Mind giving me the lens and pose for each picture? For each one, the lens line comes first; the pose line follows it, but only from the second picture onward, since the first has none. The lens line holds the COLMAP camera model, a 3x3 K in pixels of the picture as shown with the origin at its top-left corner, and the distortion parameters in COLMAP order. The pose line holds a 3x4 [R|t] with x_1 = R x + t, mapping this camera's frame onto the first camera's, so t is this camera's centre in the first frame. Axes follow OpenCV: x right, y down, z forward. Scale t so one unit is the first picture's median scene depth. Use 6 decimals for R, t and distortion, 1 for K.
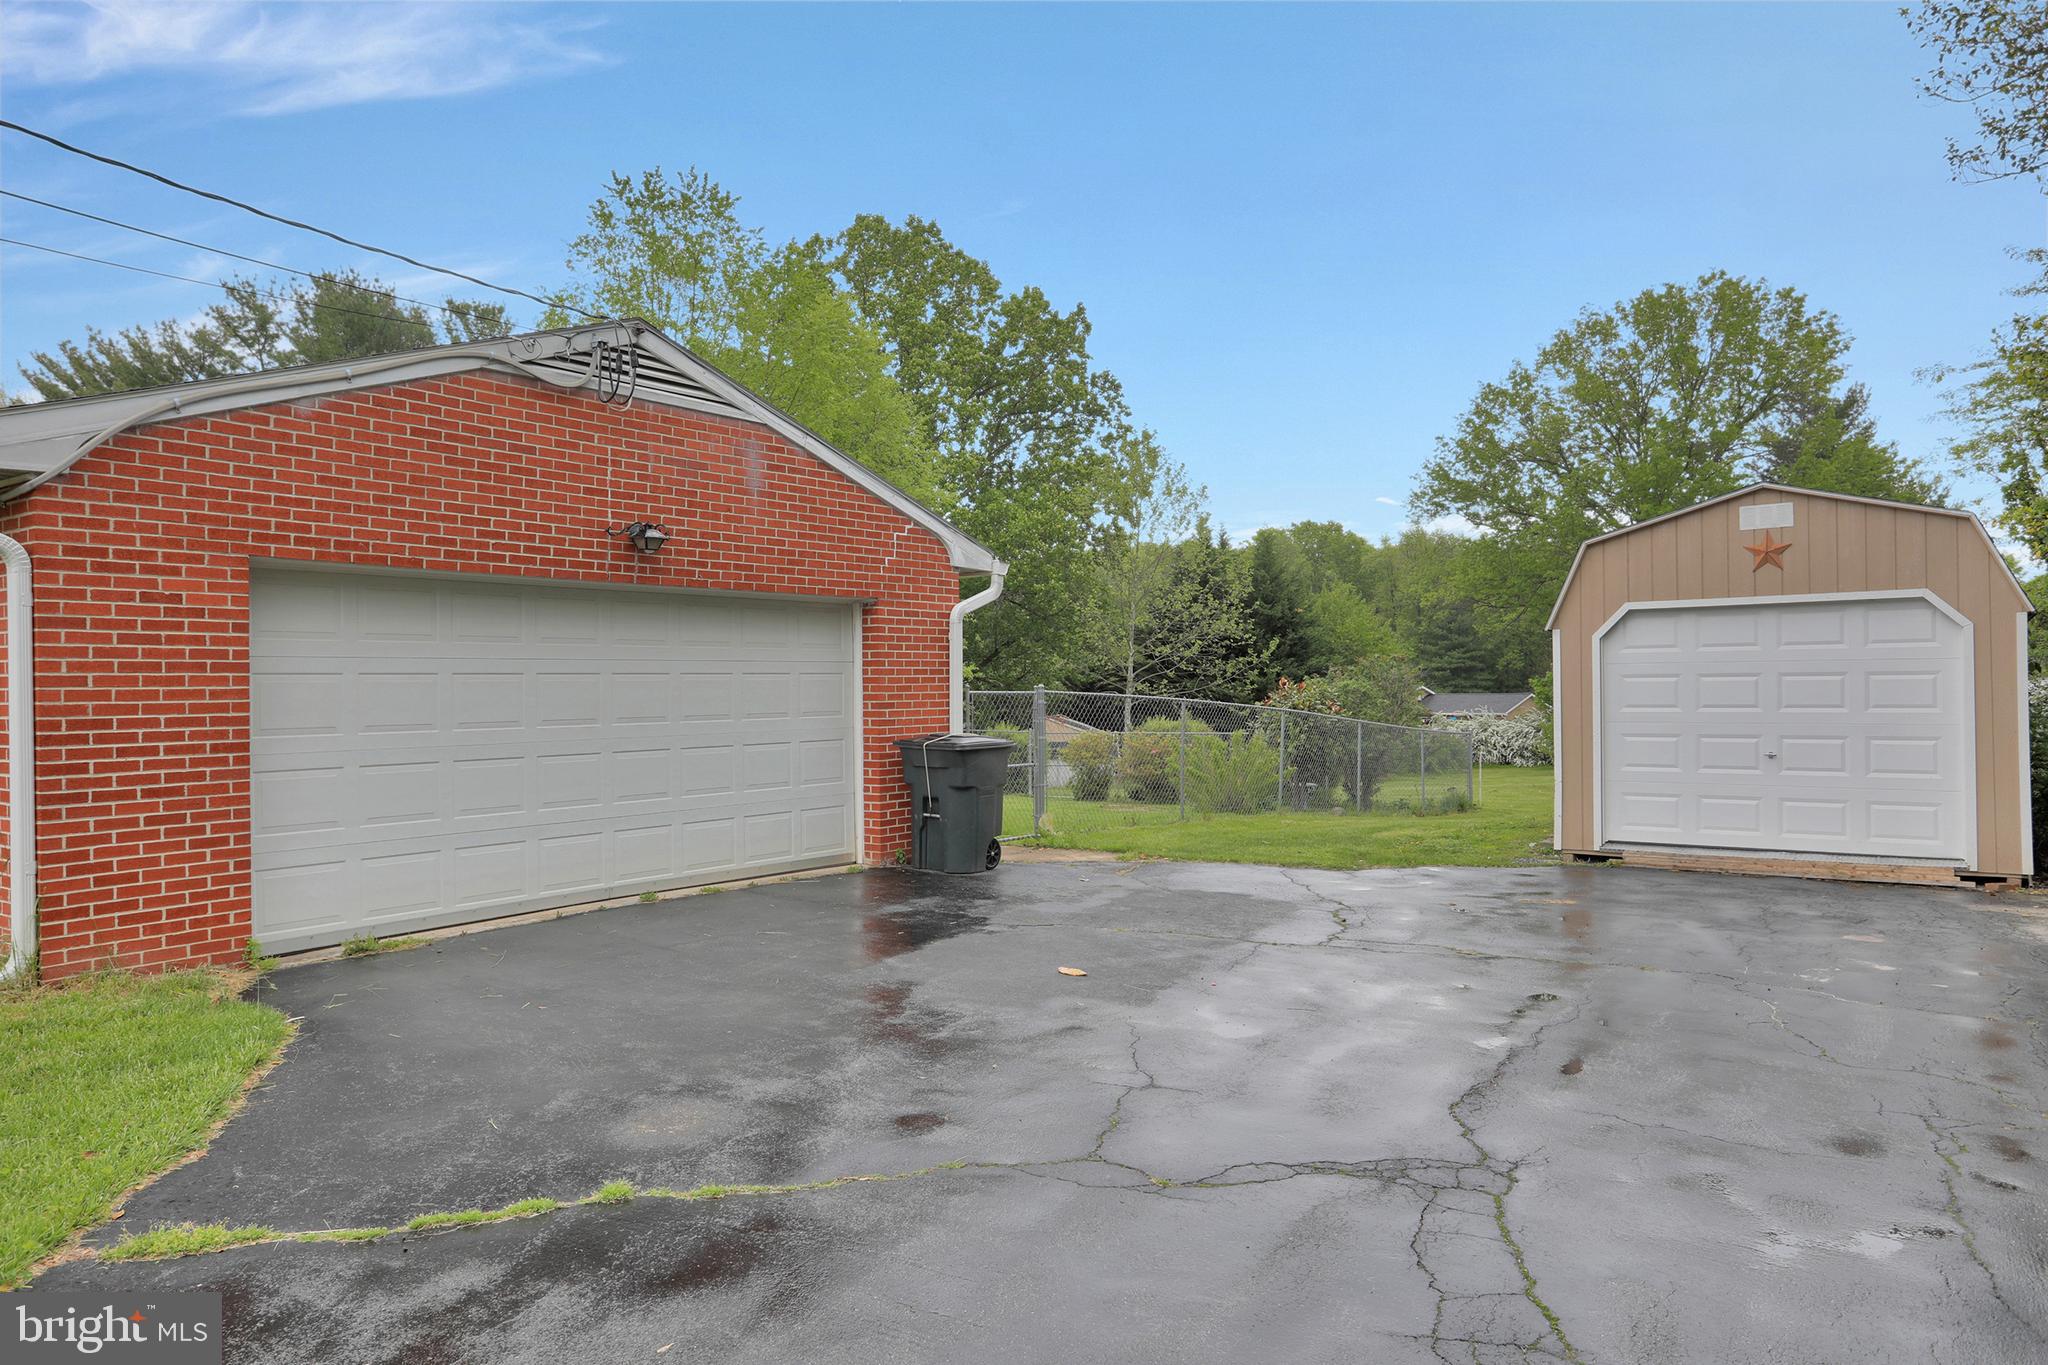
lens RADIAL K [[1380.0, 0, 1024.0], [0, 1380.0, 682.5], [0, 0, 1]] dist [-0.018774, 0.000946]
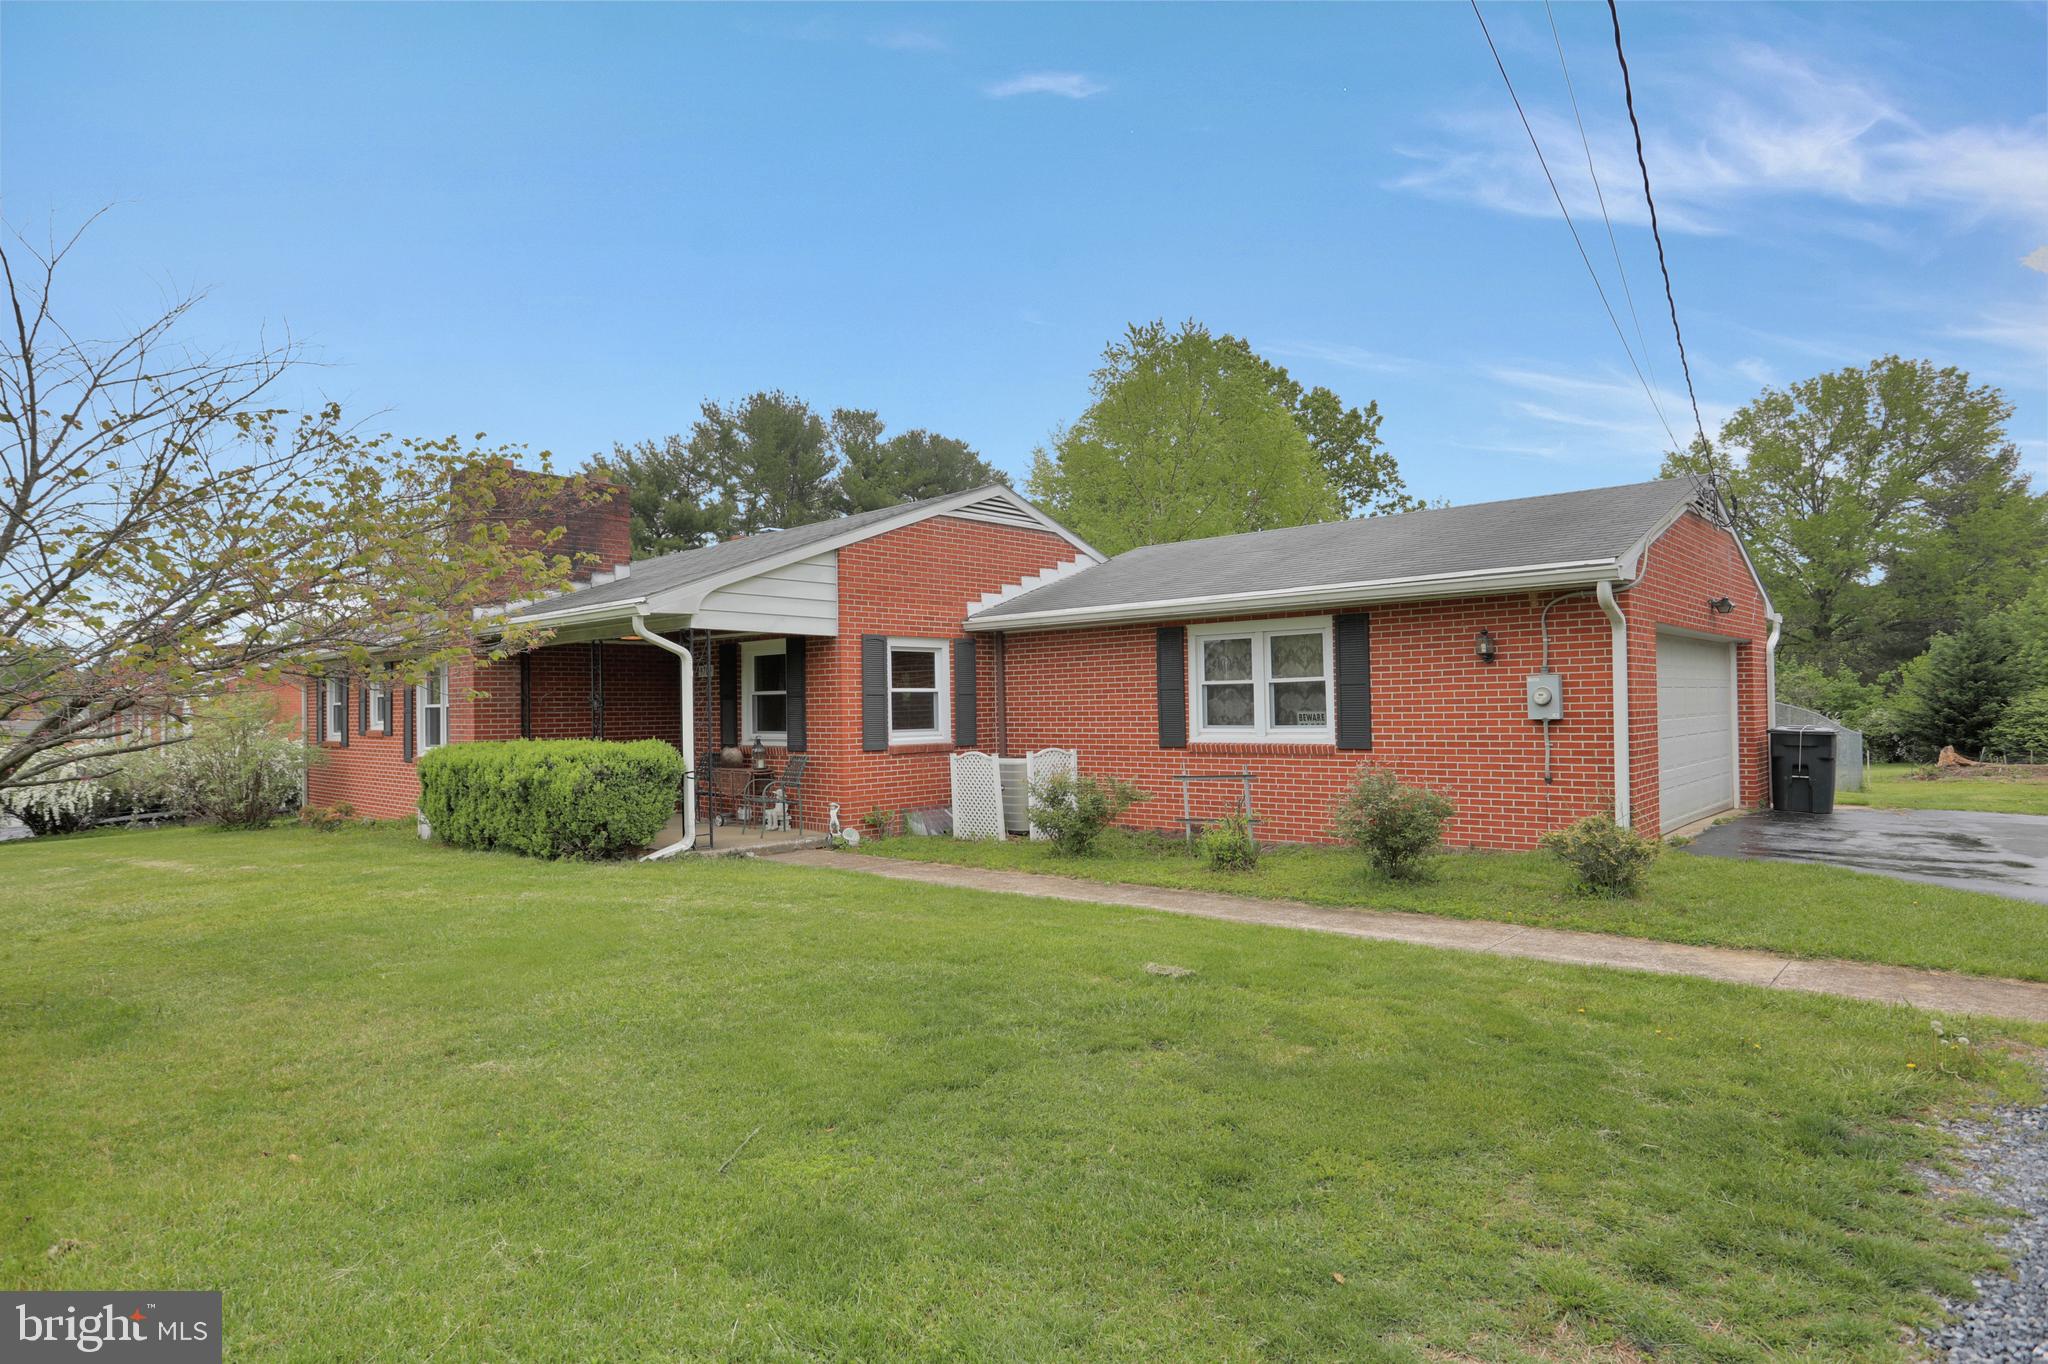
lens RADIAL K [[1163.3, 0, 1024.0], [0, 1163.3, 682.0], [0, 0, 1]] dist [-0.053569, 0.029227]
pose [[0.994549, -0.010702, -0.103717, -0.152208], [0.008574, 0.999744, -0.020934, 0.001174], [0.103914, 0.019930, 0.994387, -0.068397]]
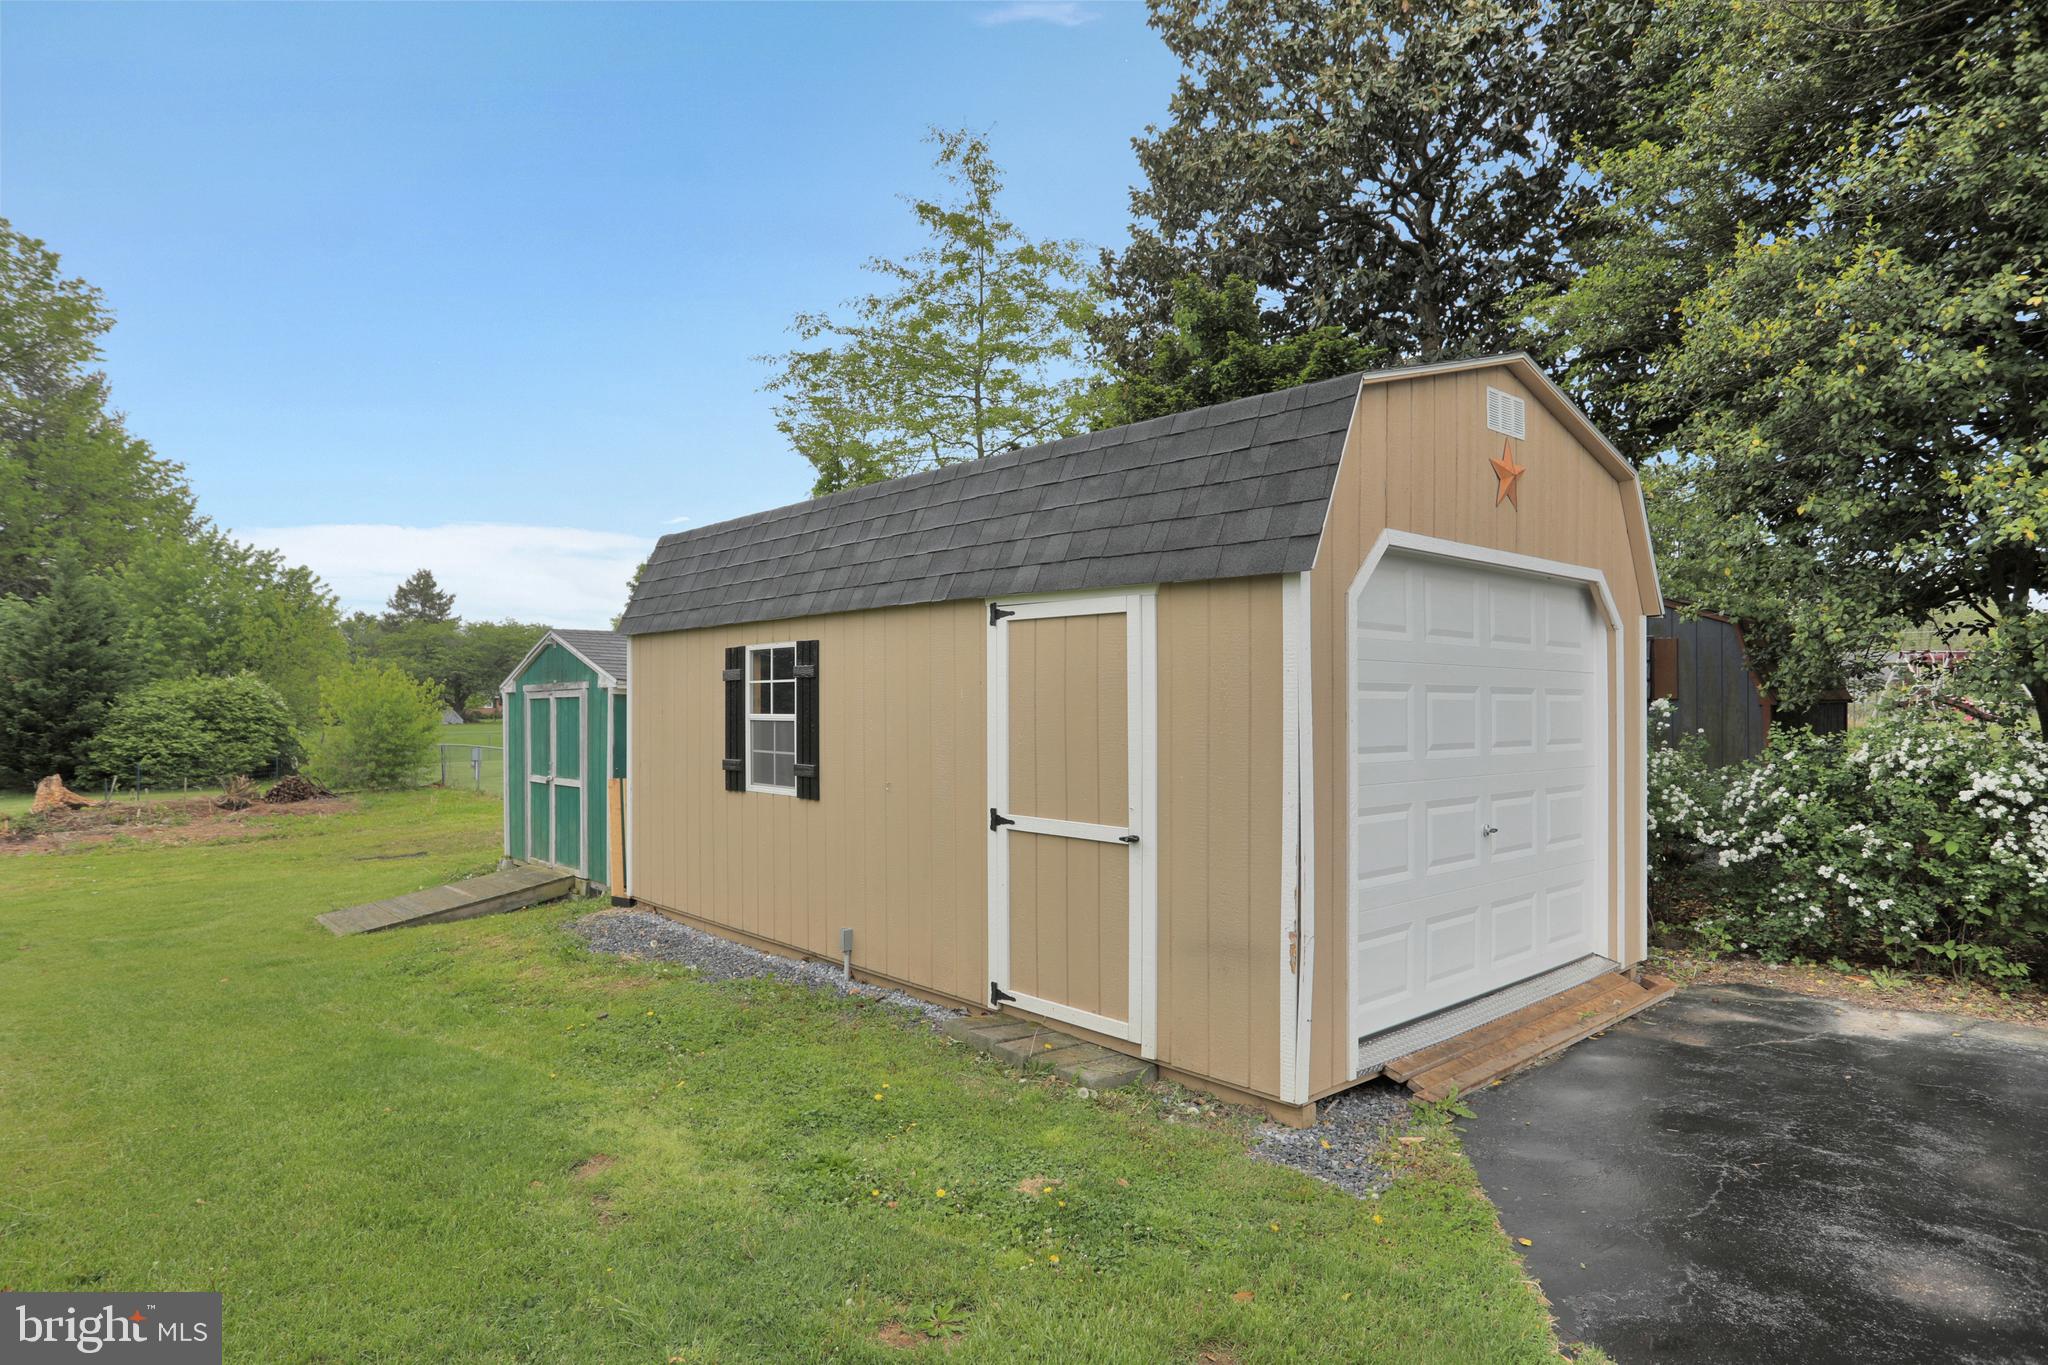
lens RADIAL K [[1163.3, 0, 1024.0], [0, 1163.3, 682.5], [0, 0, 1]] dist [-0.053569, 0.029227]
pose [[0.233123, 0.019676, 0.972248, 0.006245], [-0.011406, 0.999782, -0.017498, 0.000463], [-0.972380, -0.007011, 0.233296, 0.219984]]
